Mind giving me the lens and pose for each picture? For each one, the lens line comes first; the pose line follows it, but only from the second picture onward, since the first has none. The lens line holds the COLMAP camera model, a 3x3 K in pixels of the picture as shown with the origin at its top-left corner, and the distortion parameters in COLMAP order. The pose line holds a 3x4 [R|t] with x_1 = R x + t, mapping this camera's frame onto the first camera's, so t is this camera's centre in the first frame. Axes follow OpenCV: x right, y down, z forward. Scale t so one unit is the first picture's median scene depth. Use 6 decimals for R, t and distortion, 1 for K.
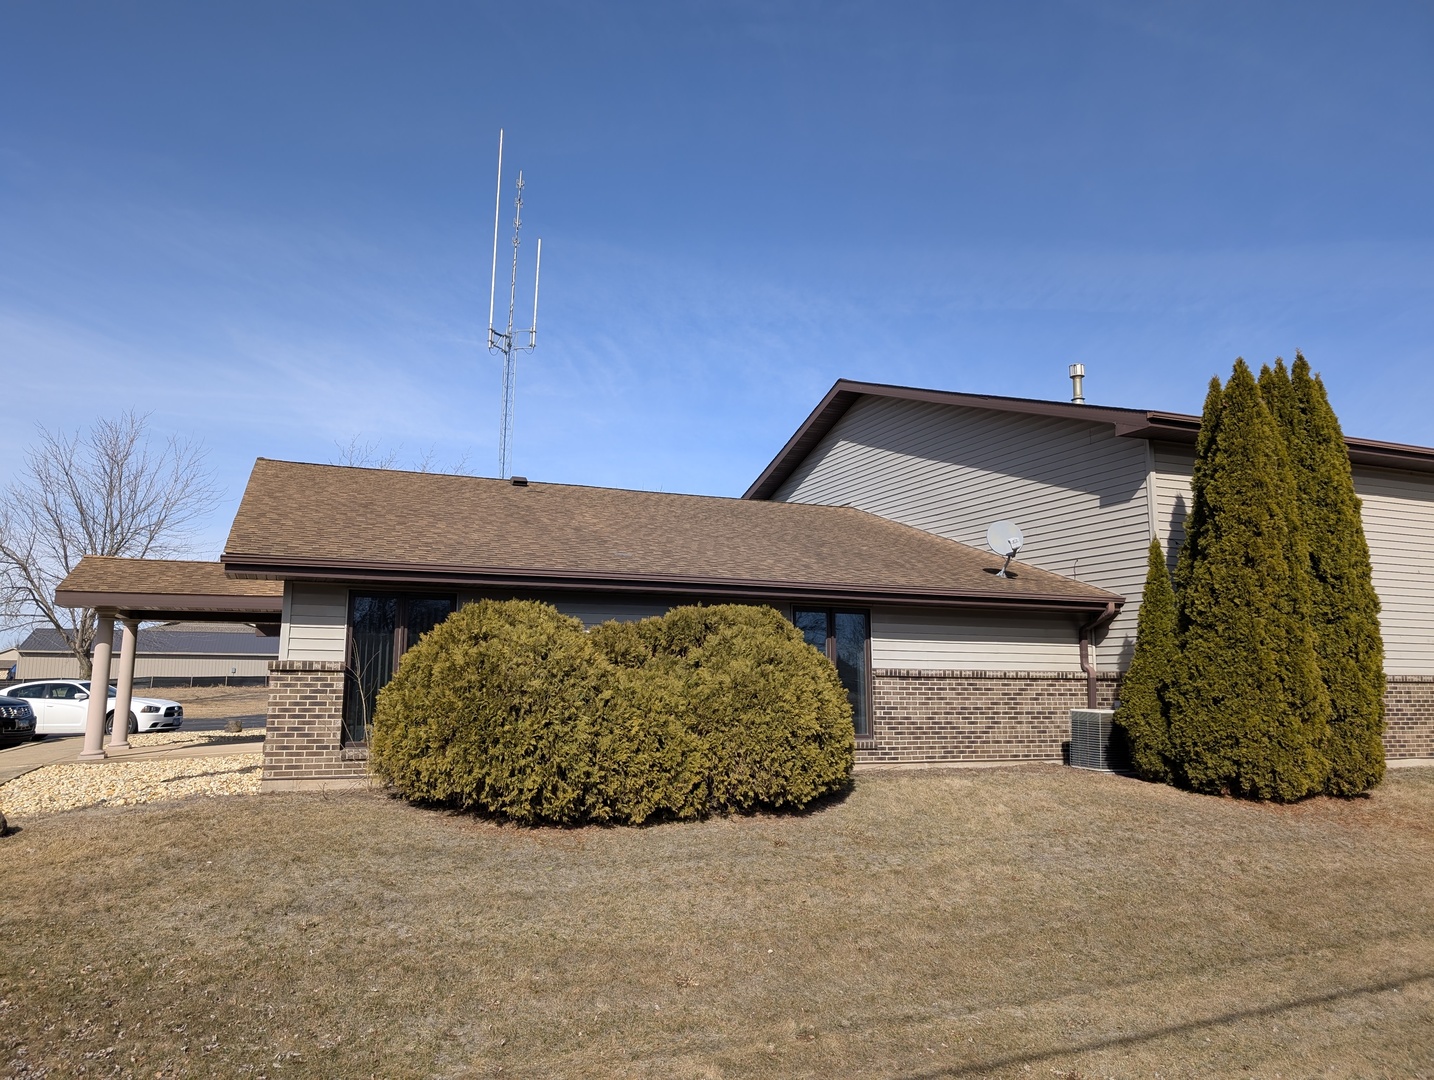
lens RADIAL K [[1013.8, 0, 794.4], [0, 1013.8, 568.0], [0, 0, 1]] dist [-0.003415, 0.002677]
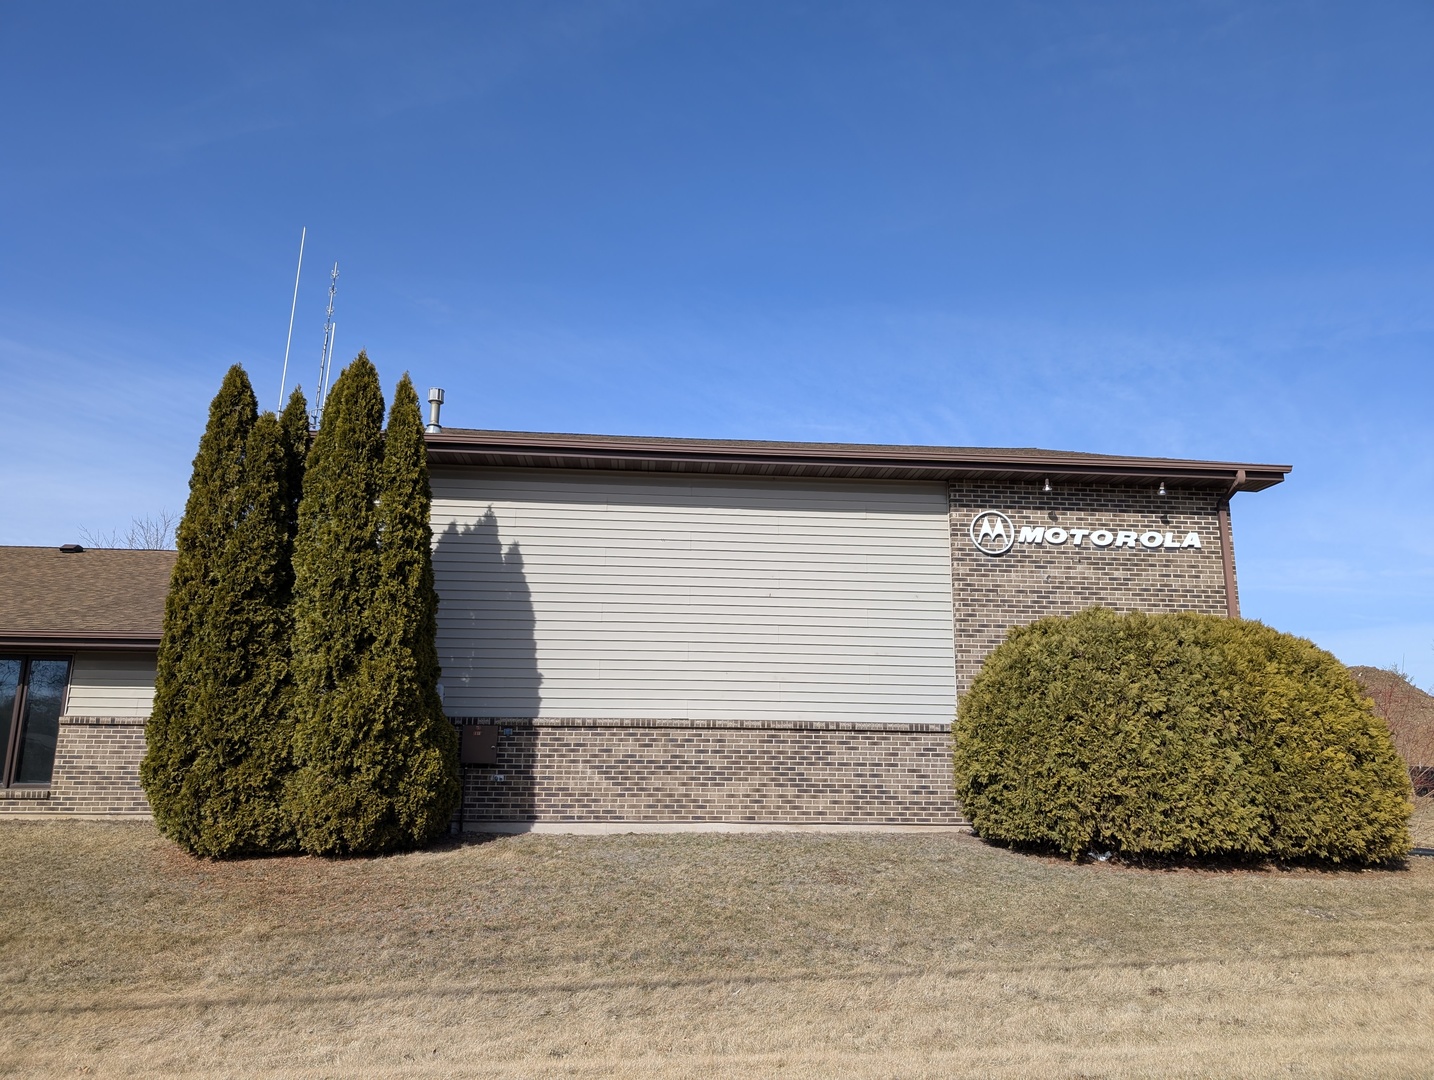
lens RADIAL K [[1013.8, 0, 717.8], [0, 1013.8, 540.9], [0, 0, 1]] dist [-0.003415, 0.002677]
pose [[0.956681, -0.058615, -0.285176, 0.848459], [0.035186, 0.995621, -0.086603, 0.031648], [0.289003, 0.072817, 0.954555, 0.196228]]
